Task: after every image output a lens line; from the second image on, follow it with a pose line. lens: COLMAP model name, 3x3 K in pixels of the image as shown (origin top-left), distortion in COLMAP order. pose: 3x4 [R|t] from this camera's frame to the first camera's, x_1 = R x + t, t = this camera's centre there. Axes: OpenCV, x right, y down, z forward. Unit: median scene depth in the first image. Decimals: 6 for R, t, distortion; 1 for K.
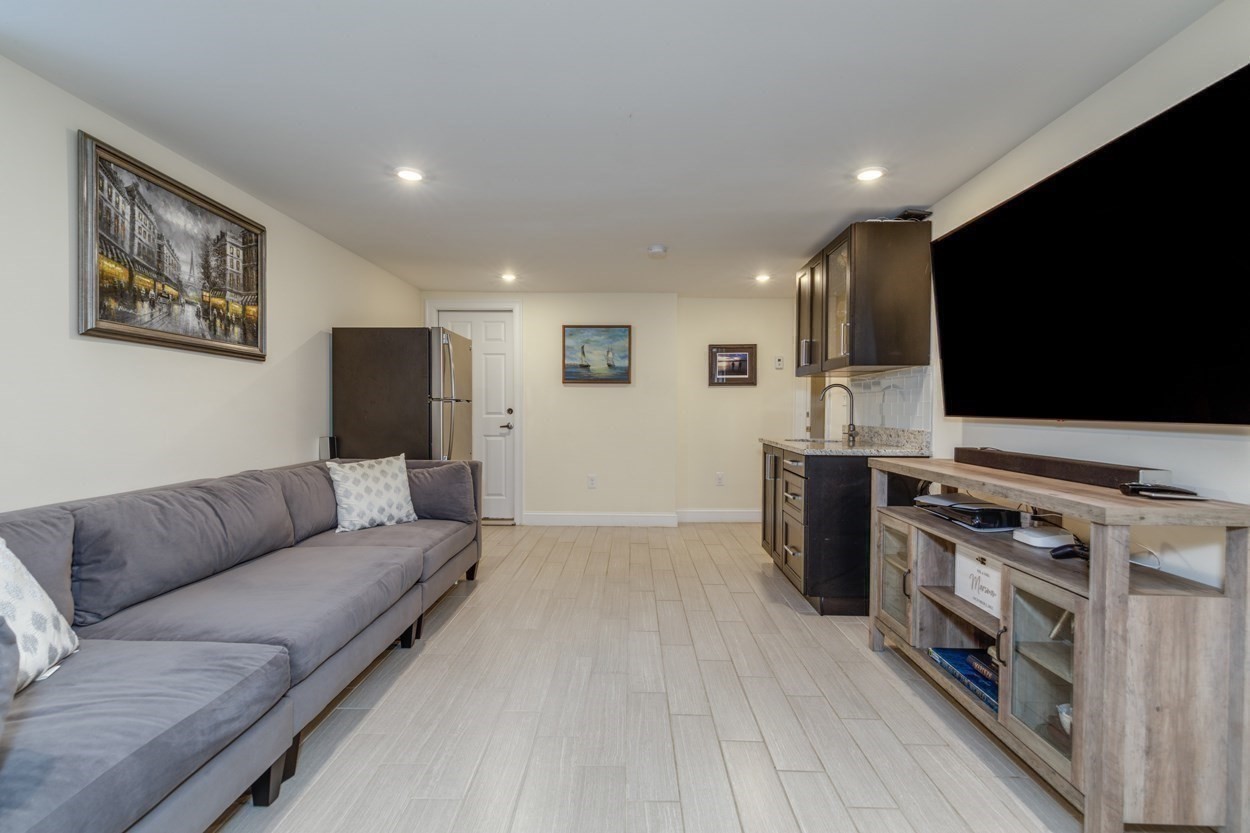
lens RADIAL K [[566.1, 0, 621.6], [0, 566.1, 413.8], [0, 0, 1]] dist [0.011245, -0.000247]
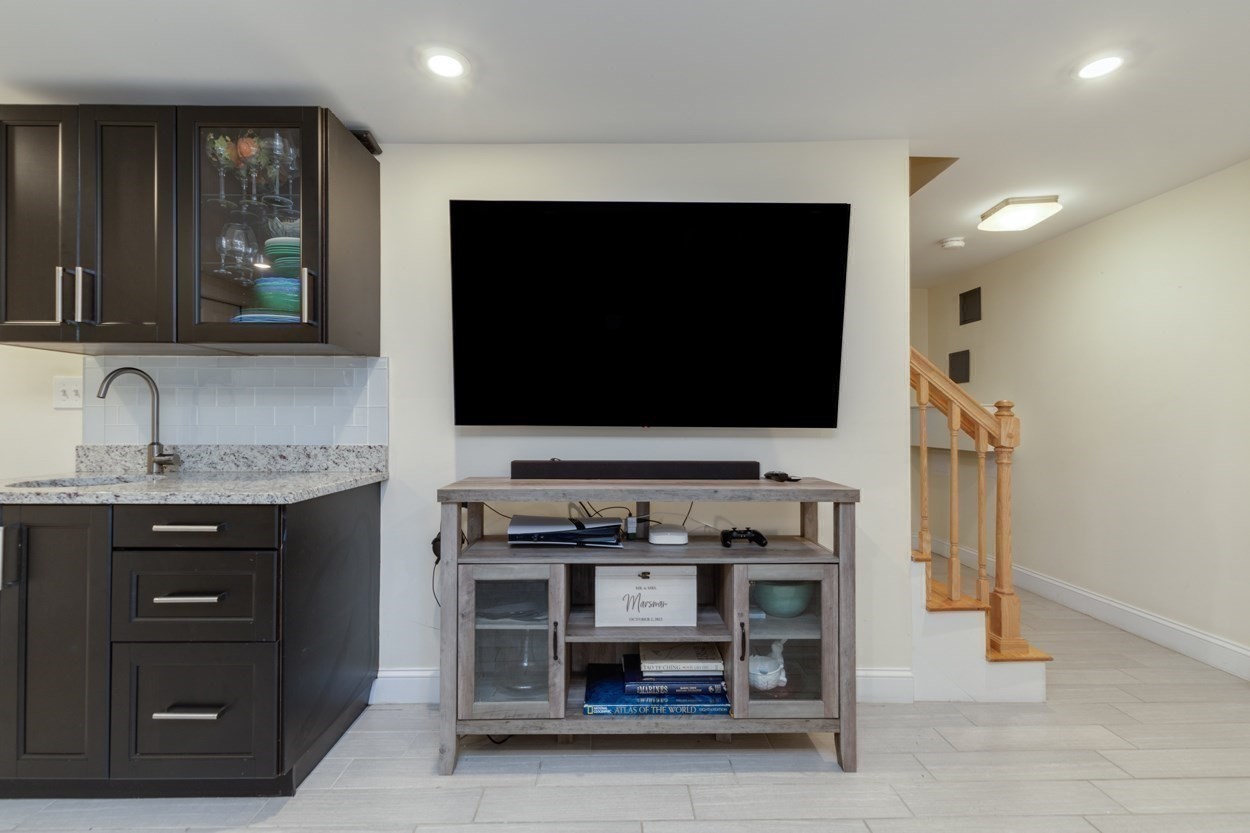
lens RADIAL K [[566.1, 0, 622.2], [0, 566.1, 419.1], [0, 0, 1]] dist [0.011245, -0.000247]
pose [[-0.032668, -0.003010, 0.999462, -0.311227], [0.006467, 0.999974, 0.003223, -0.006795], [-0.999445, 0.006569, -0.032648, 1.064193]]
